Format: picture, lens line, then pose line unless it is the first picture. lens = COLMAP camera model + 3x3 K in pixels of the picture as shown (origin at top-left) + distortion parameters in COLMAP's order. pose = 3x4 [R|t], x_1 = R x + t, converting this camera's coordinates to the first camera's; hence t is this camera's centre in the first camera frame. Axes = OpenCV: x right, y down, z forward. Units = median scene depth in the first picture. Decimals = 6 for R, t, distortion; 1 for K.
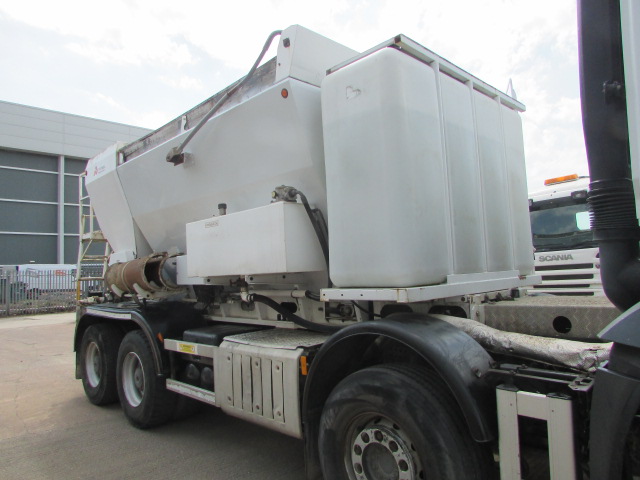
lens RADIAL K [[446.9, 0, 320.0], [0, 446.9, 240.0], [0, 0, 1]] dist [-0.006613, -0.000869]
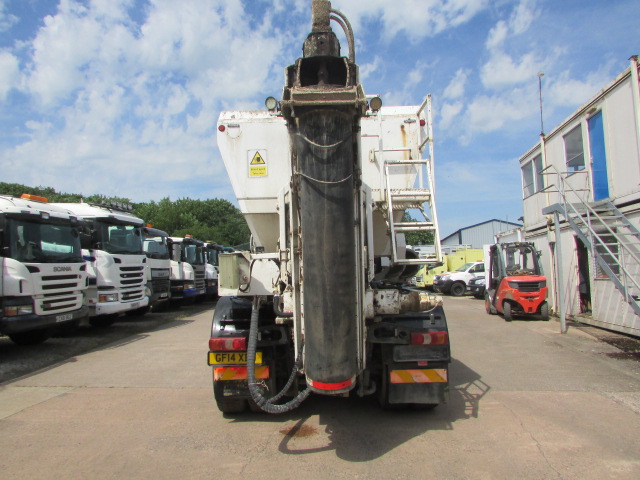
lens RADIAL K [[446.9, 0, 320.0], [0, 446.9, 240.0], [0, 0, 1]] dist [-0.006613, -0.000869]
pose [[-0.709253, 0.098816, 0.697994, -0.782147], [-0.002450, 0.989775, -0.142614, 0.134617], [-0.704950, -0.102859, -0.701759, 1.416514]]
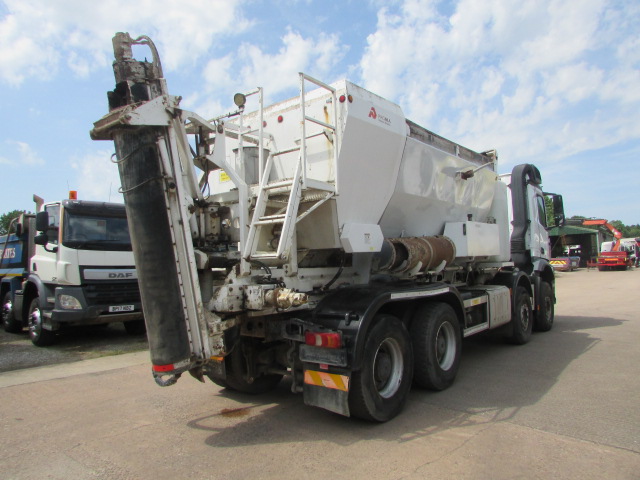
lens RADIAL K [[446.9, 0, 320.0], [0, 446.9, 240.0], [0, 0, 1]] dist [-0.006613, -0.000869]
pose [[-0.114595, 0.098245, 0.988542, -1.000735], [-0.042788, 0.993686, -0.103716, 0.115632], [-0.992490, -0.054183, -0.109668, 0.956604]]
